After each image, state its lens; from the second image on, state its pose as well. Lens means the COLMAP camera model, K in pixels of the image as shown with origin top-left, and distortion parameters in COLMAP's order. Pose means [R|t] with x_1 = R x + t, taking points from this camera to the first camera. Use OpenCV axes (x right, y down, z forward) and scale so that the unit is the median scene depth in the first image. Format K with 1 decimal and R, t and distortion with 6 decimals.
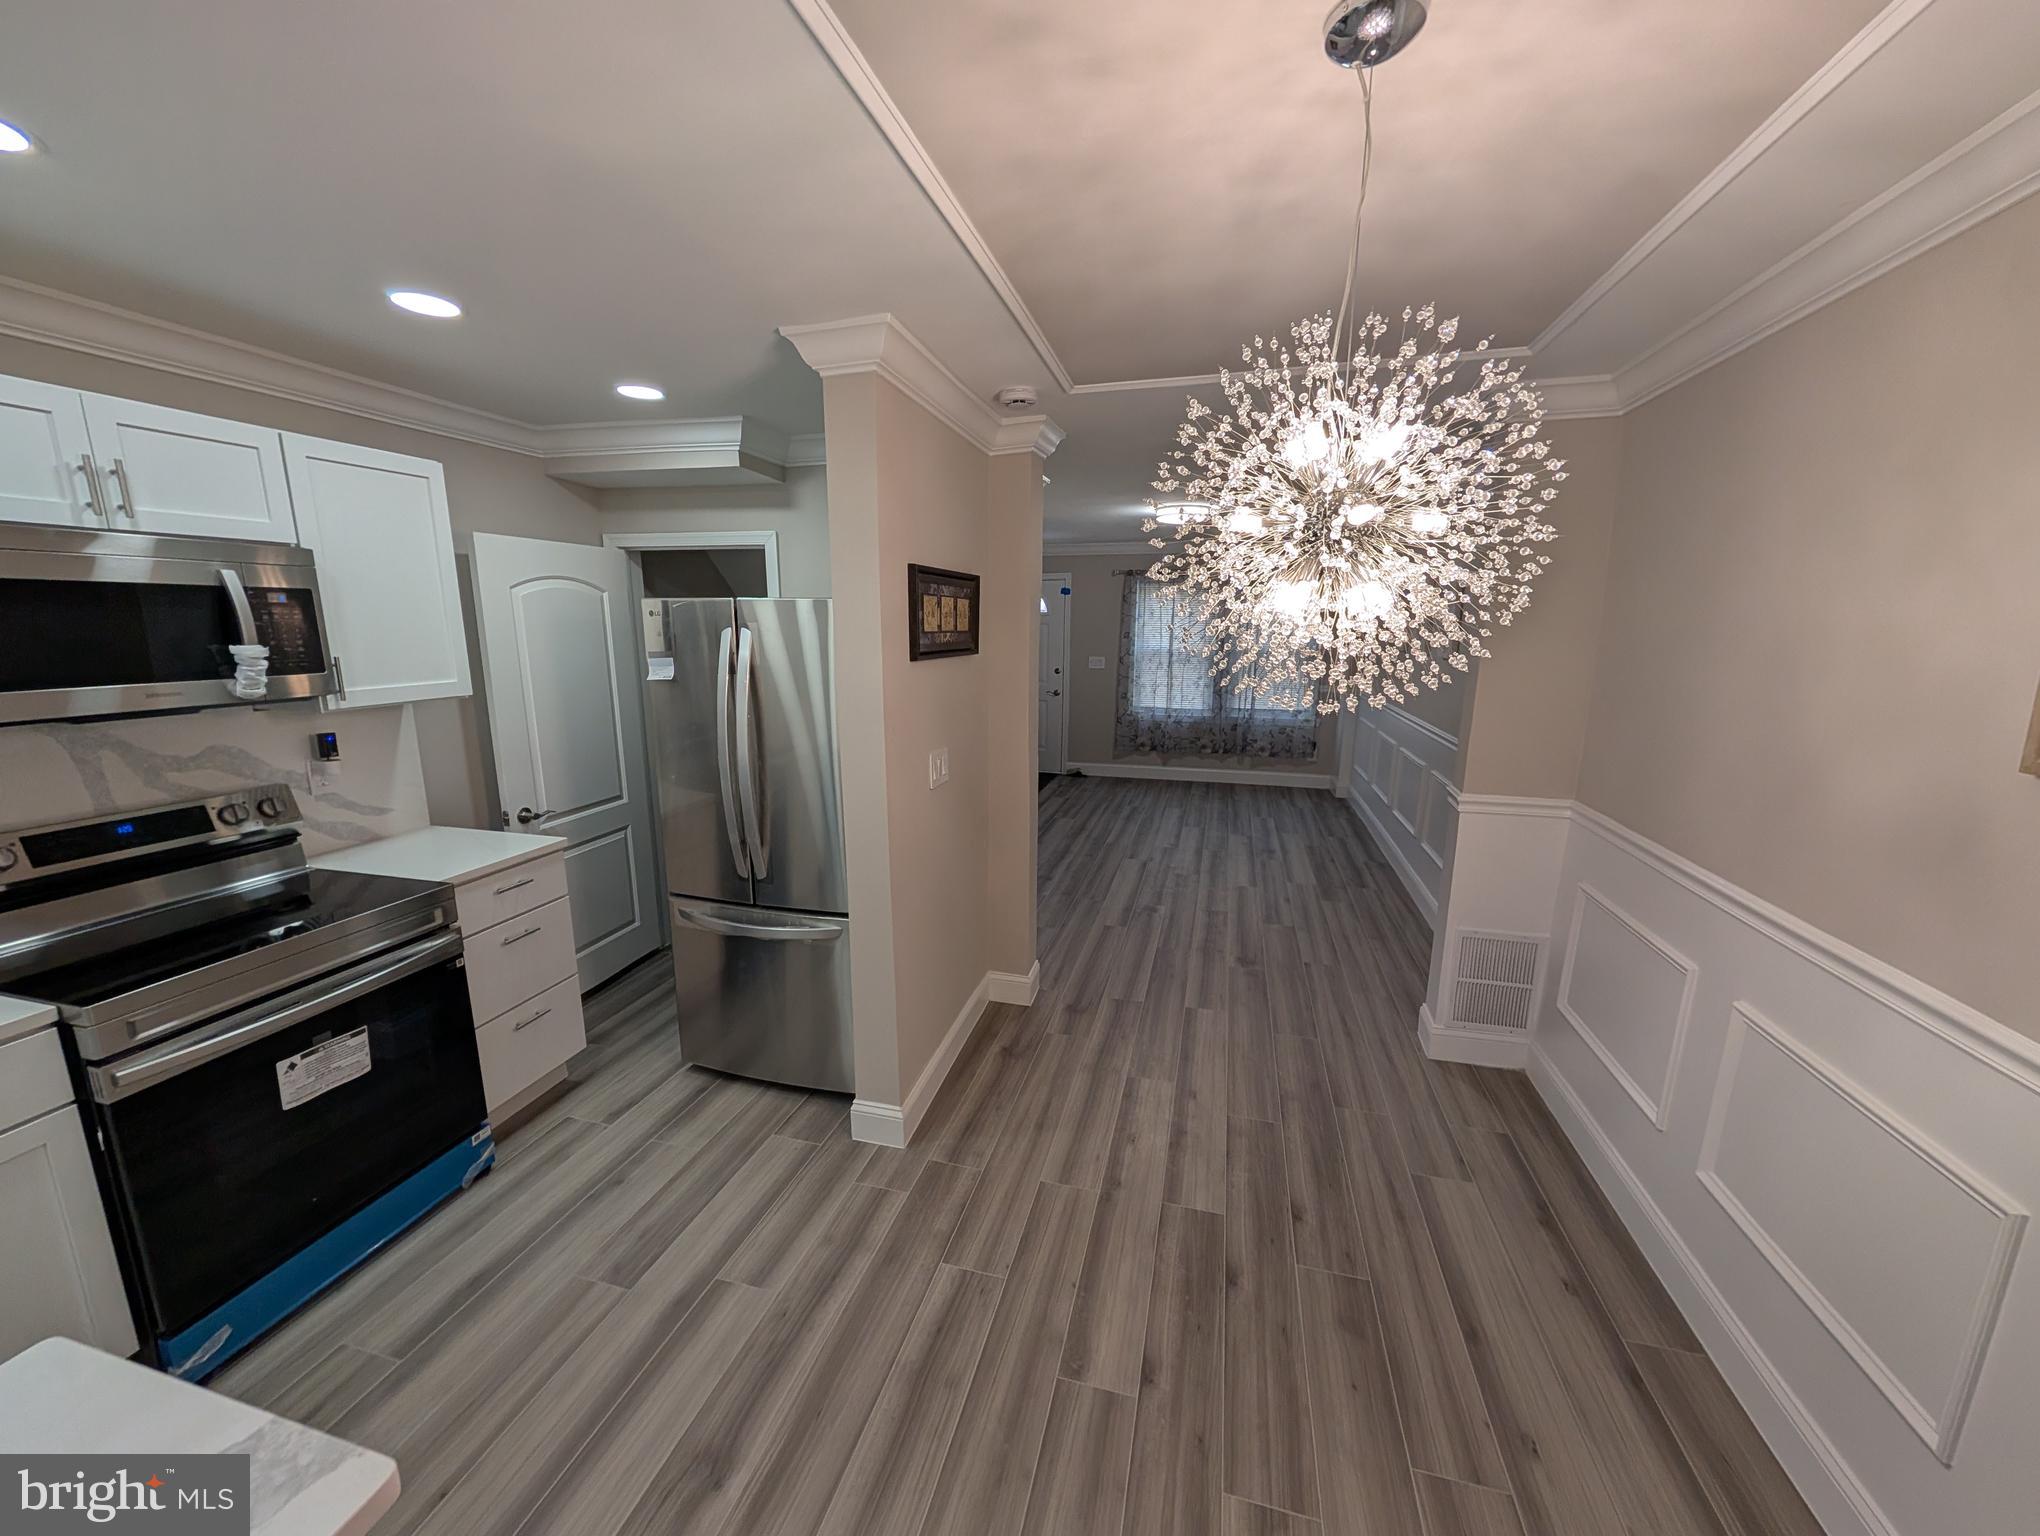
lens RADIAL K [[773.5, 0, 1013.8], [0, 773.5, 777.3], [0, 0, 1]] dist [0.000376, 0.000096]
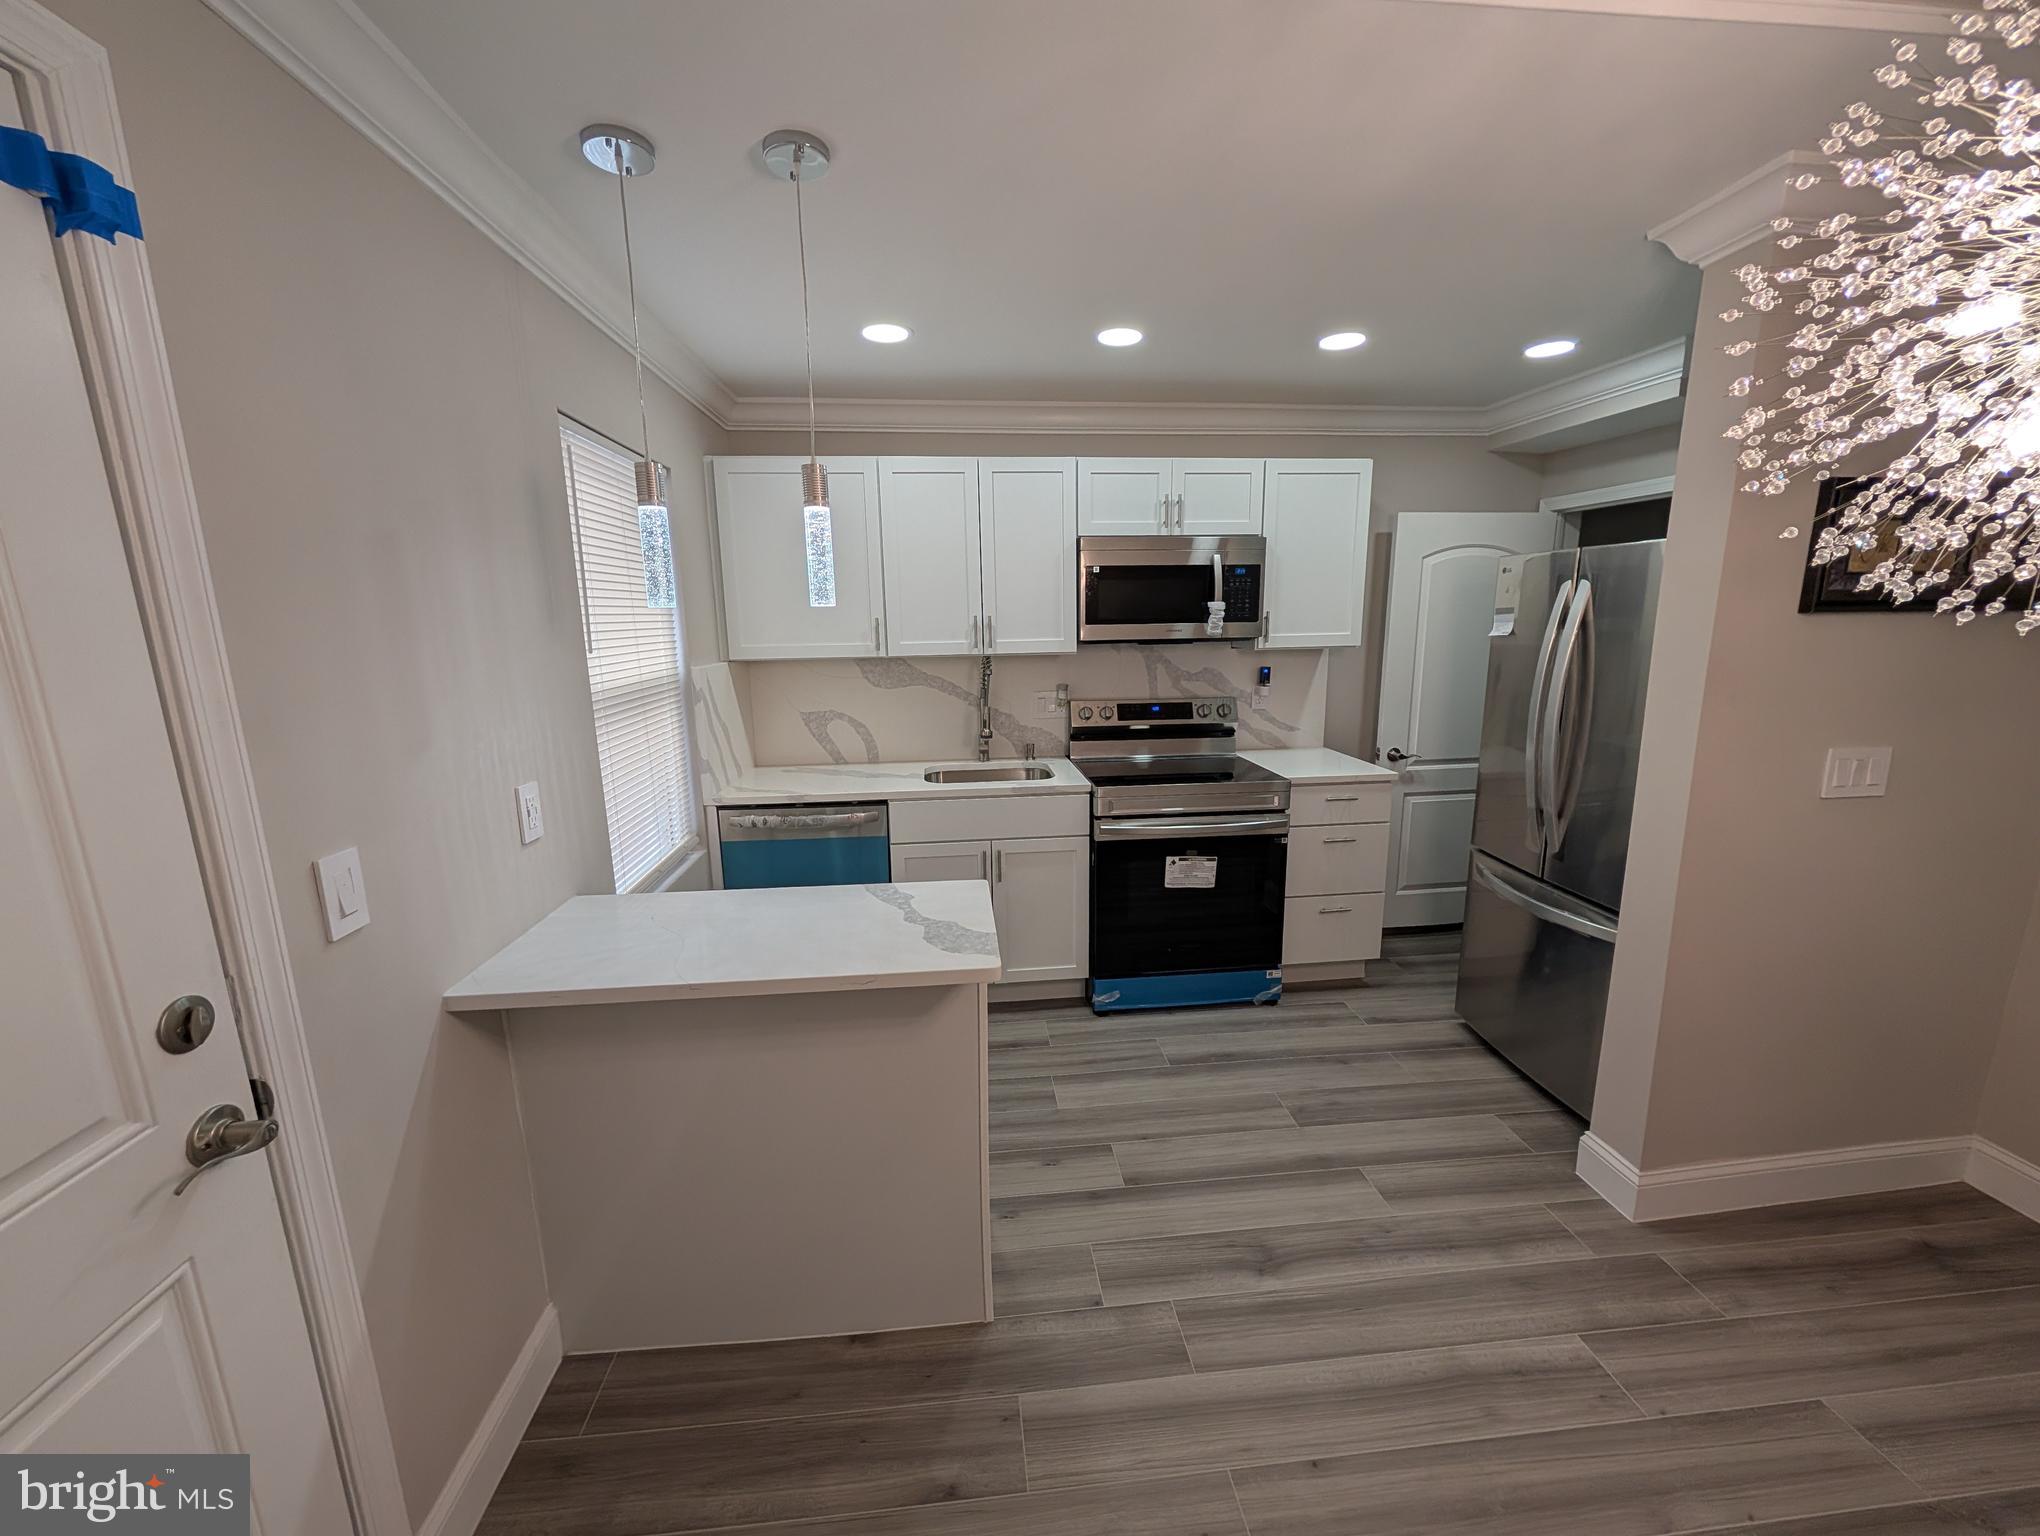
lens RADIAL K [[771.3, 0, 1022.7], [0, 771.3, 761.8], [0, 0, 1]] dist [0.000520, 0.000051]
pose [[0.357556, 0.169277, -0.918422, 0.313635], [-0.172714, 0.978457, 0.113102, 0.033386], [0.917782, 0.118184, 0.379089, 0.063646]]
